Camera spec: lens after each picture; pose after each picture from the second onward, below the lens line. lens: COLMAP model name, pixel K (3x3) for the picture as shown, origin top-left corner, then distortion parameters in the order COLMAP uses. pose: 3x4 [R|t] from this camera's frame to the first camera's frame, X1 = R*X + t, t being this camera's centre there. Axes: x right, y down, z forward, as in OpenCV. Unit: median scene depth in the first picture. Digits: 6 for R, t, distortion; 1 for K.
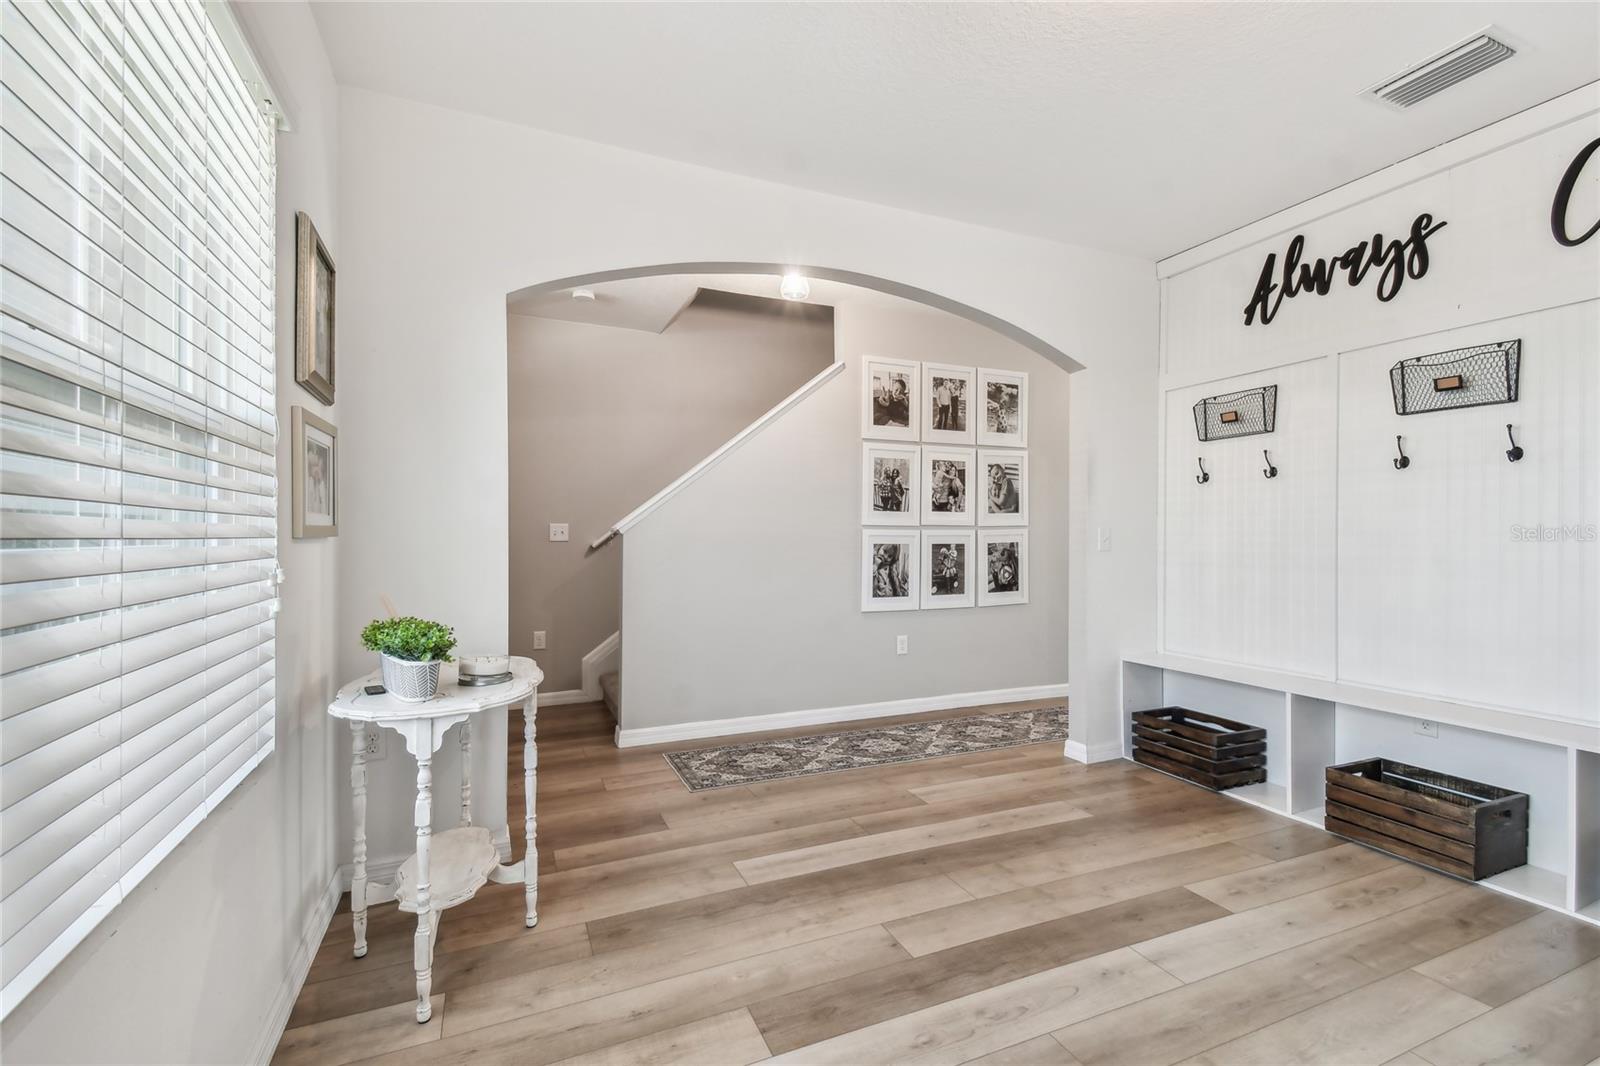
lens RADIAL K [[713.3, 0, 788.7], [0, 713.3, 539.9], [0, 0, 1]] dist [0.020844, -0.007173]
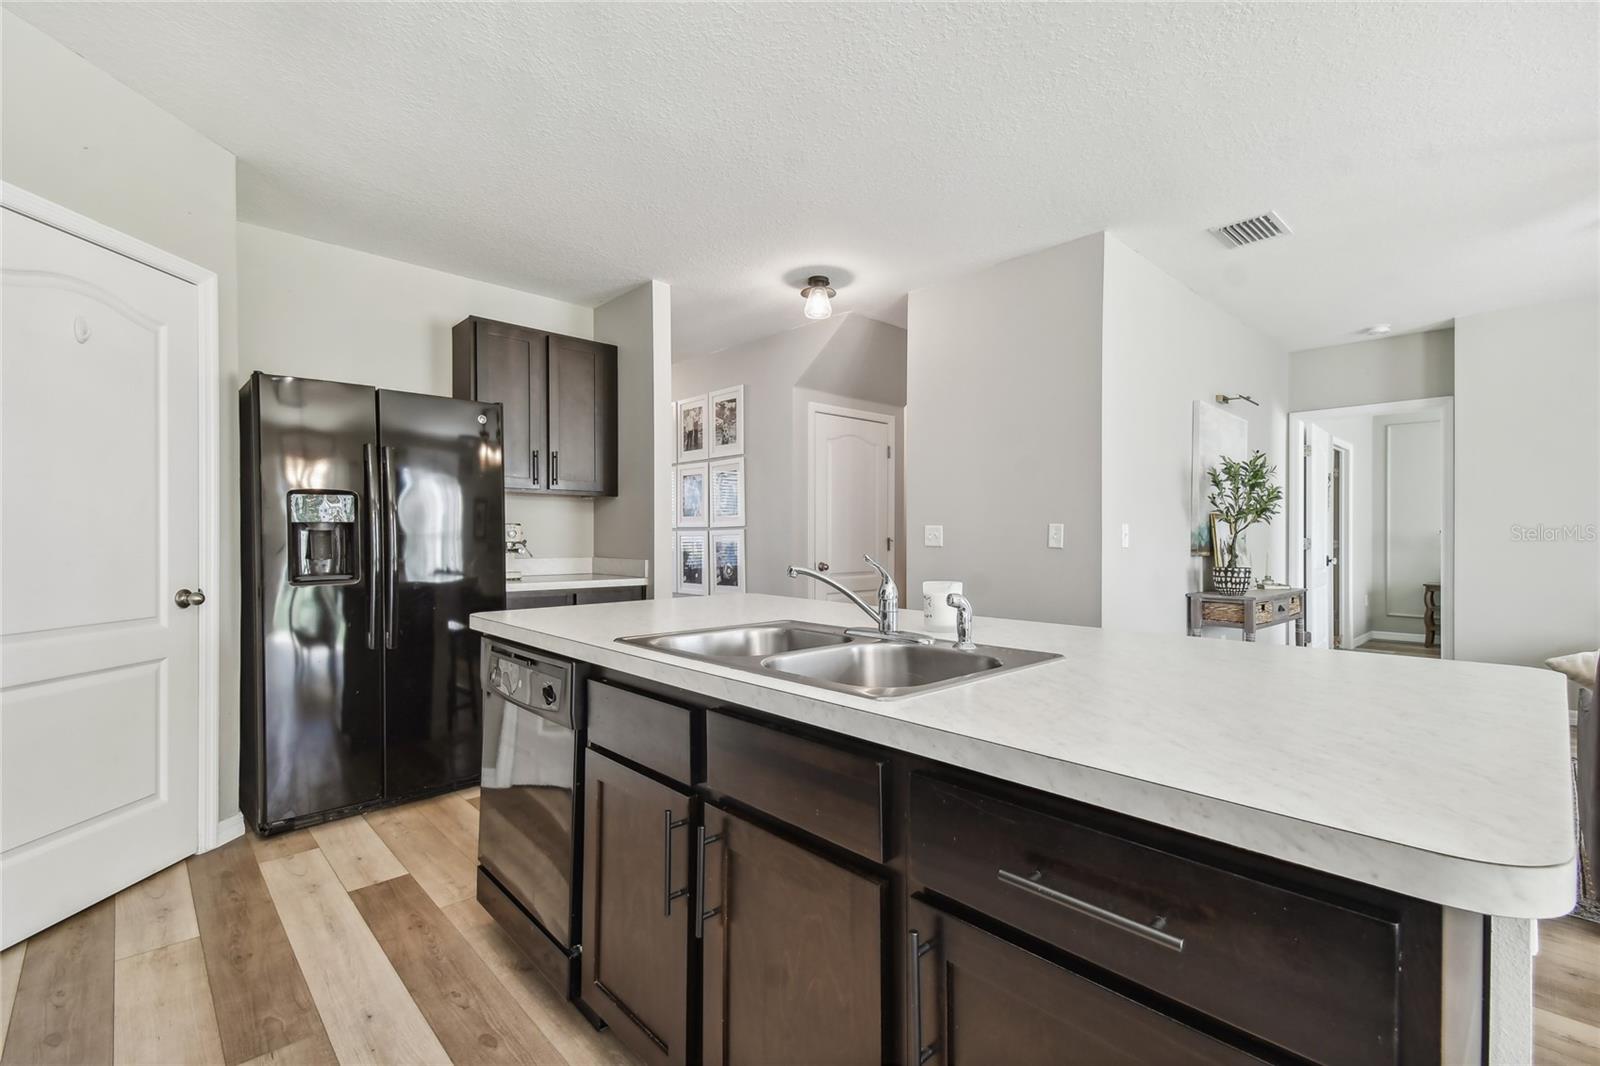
lens RADIAL K [[713.3, 0, 799.4], [0, 713.3, 535.2], [0, 0, 1]] dist [0.020844, -0.007173]
pose [[0.344856, -0.001174, -0.938655, 1.411246], [-0.003903, 0.999989, -0.002685, -0.004133], [0.938648, 0.004589, 0.344847, 0.730132]]
